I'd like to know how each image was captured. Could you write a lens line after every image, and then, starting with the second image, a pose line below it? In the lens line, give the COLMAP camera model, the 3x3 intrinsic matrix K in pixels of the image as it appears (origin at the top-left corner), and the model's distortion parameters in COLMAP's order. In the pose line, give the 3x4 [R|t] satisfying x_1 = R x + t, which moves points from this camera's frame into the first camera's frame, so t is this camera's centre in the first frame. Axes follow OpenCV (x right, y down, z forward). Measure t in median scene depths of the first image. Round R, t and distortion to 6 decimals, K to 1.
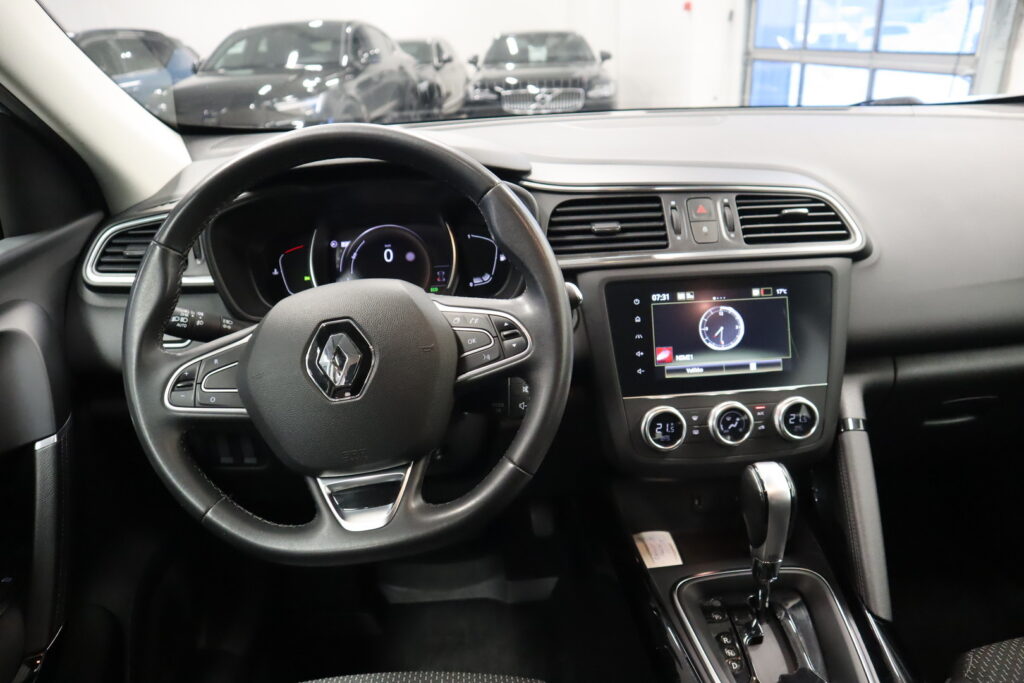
lens RADIAL K [[684.7, 0, 513.1], [0, 684.7, 341.6], [0, 0, 1]] dist [-0.090401, 0.039330]
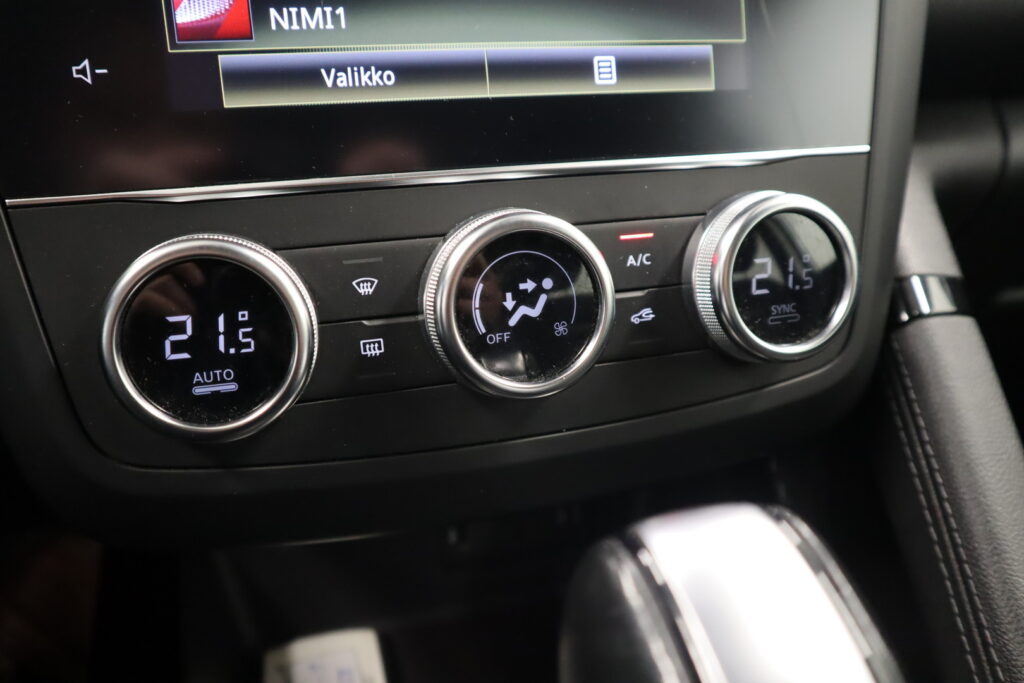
lens RADIAL K [[794.2, 0, 521.0], [0, 794.2, 340.7], [0, 0, 1]] dist [-0.085718, 0.065548]
pose [[0.969237, -0.054763, 0.239960, 0.252006], [0.026894, 0.992660, 0.117911, 0.100034], [-0.244656, -0.107830, 0.963595, 0.724862]]
